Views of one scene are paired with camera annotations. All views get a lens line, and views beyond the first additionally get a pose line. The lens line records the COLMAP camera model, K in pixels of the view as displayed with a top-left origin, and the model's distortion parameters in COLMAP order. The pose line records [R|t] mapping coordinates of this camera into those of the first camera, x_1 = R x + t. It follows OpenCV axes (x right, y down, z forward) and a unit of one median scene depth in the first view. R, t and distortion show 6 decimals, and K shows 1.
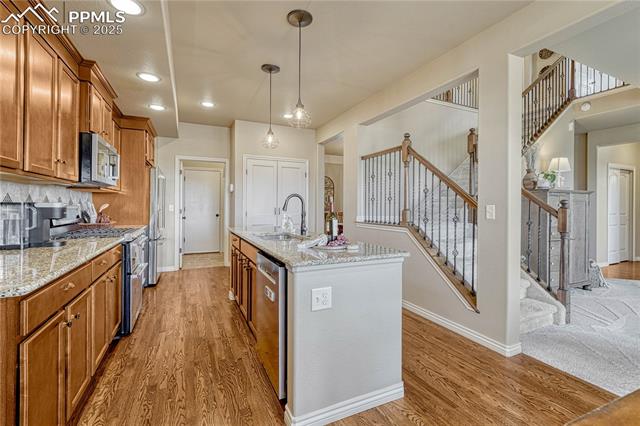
lens RADIAL K [[288.5, 0, 333.8], [0, 288.5, 203.9], [0, 0, 1]] dist [-0.001170, 0.000034]
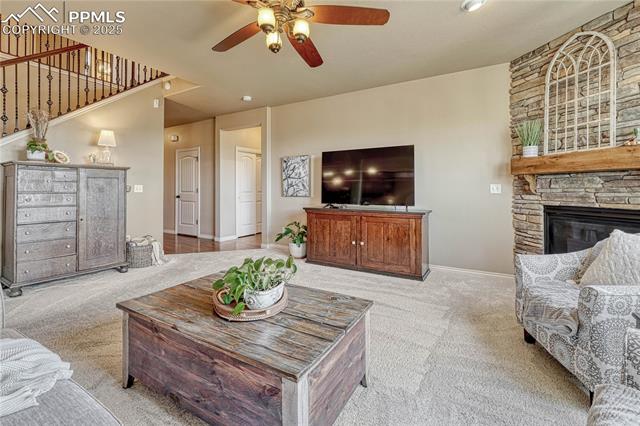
lens RADIAL K [[266.5, 0, 339.0], [0, 266.5, 182.6], [0, 0, 1]] dist [-0.009292, 0.001047]
pose [[0.816043, 0.000195, 0.577992, 0.699333], [0.005259, 0.999956, -0.007762, 0.009644], [-0.577968, 0.009374, 0.816006, -0.081059]]
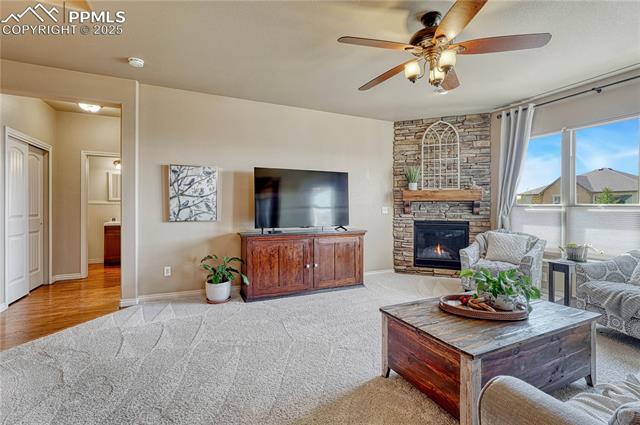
lens RADIAL K [[288.5, 0, 314.5], [0, 288.5, 210.3], [0, 0, 1]] dist [-0.001170, 0.000034]
pose [[0.036336, -0.019139, 0.999156, 0.422384], [-0.009235, 0.999767, 0.019487, 0.005151], [-0.999297, -0.009935, 0.036151, 0.386481]]
